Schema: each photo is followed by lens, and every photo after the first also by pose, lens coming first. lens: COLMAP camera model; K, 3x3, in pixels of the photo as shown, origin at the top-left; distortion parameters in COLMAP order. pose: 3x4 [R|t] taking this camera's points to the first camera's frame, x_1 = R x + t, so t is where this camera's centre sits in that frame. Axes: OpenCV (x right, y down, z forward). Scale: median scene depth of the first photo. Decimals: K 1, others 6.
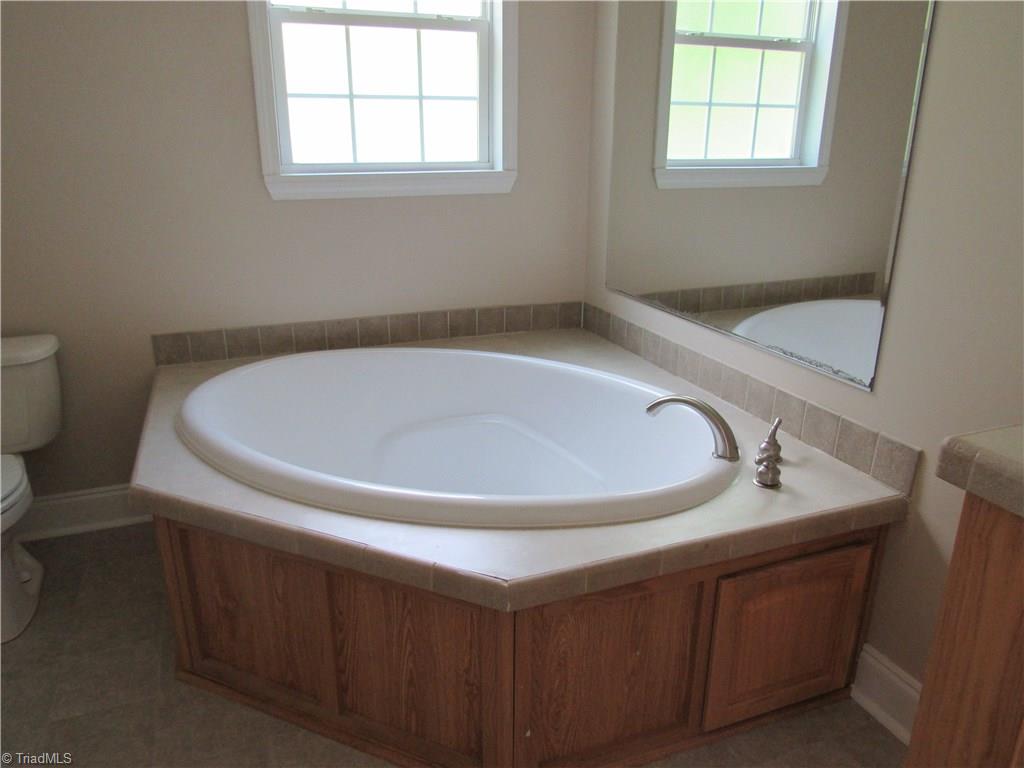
lens RADIAL K [[734.0, 0, 516.2], [0, 734.0, 379.6], [0, 0, 1]] dist [-0.028994, 0.007864]
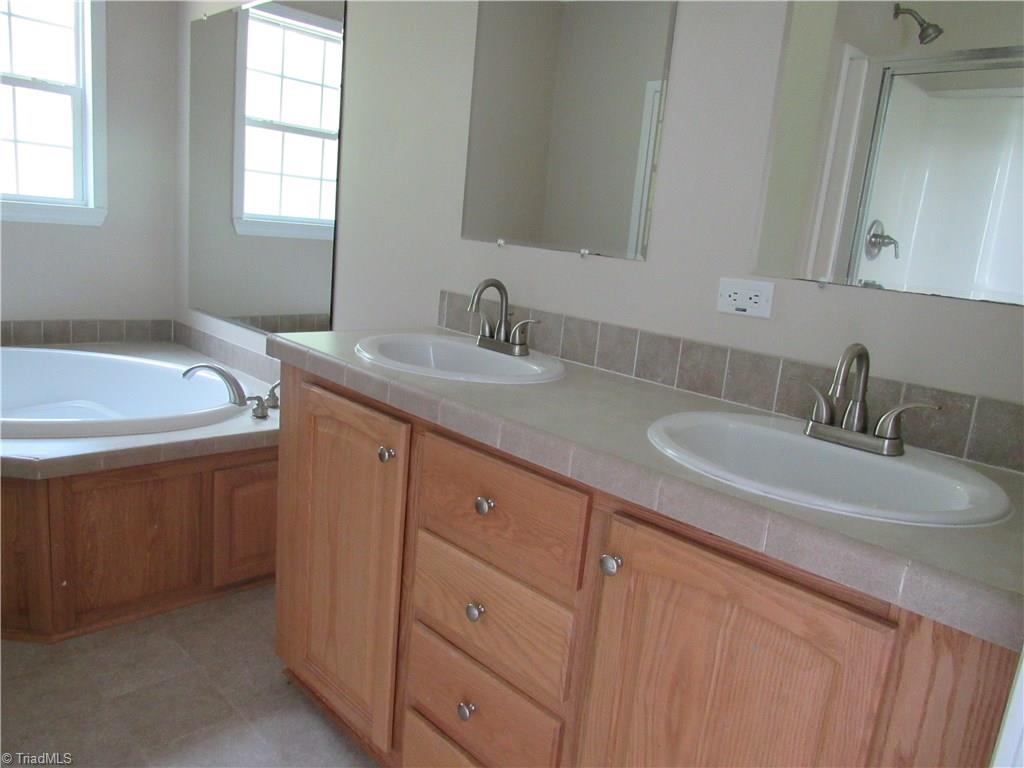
lens RADIAL K [[734.0, 0, 516.2], [0, 734.0, 379.6], [0, 0, 1]] dist [-0.028994, 0.007864]
pose [[0.913159, 0.002187, 0.407599, 0.137336], [0.038049, 0.995162, -0.090583, 0.144278], [-0.405825, 0.098225, 0.908657, -0.378898]]
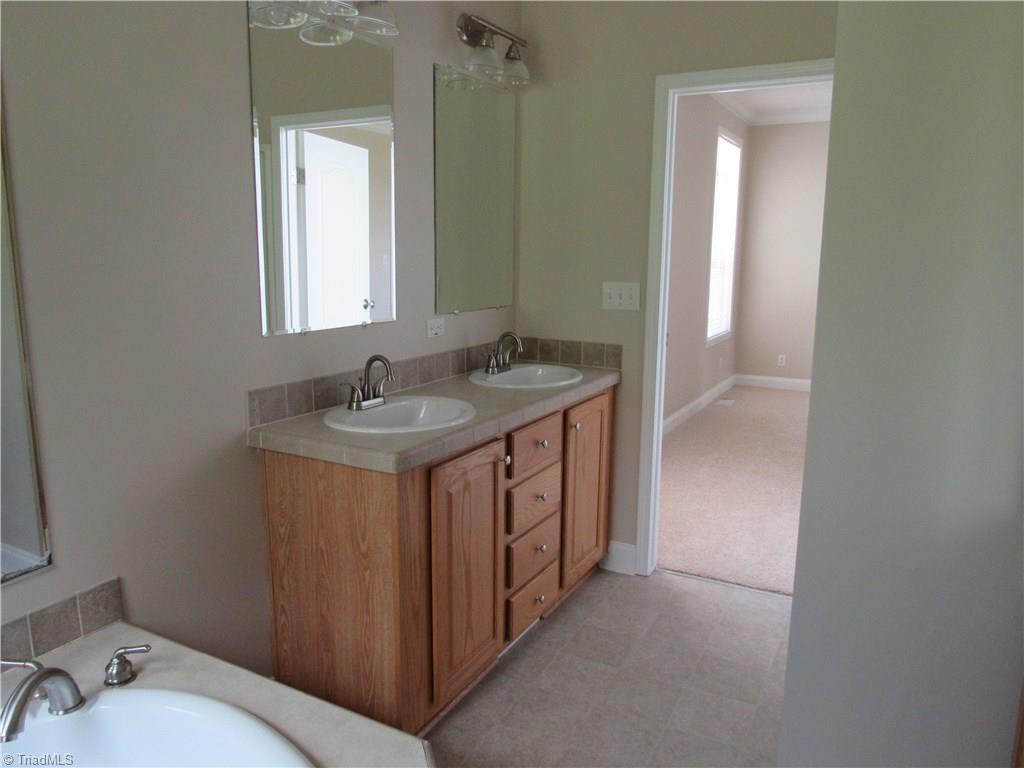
lens RADIAL K [[734.0, 0, 516.2], [0, 734.0, 379.6], [0, 0, 1]] dist [-0.028994, 0.007864]
pose [[-0.642498, -0.141627, 0.753086, -0.440650], [0.231893, 0.900756, 0.367238, -0.299548], [-0.730358, 0.410585, -0.545892, 0.668904]]
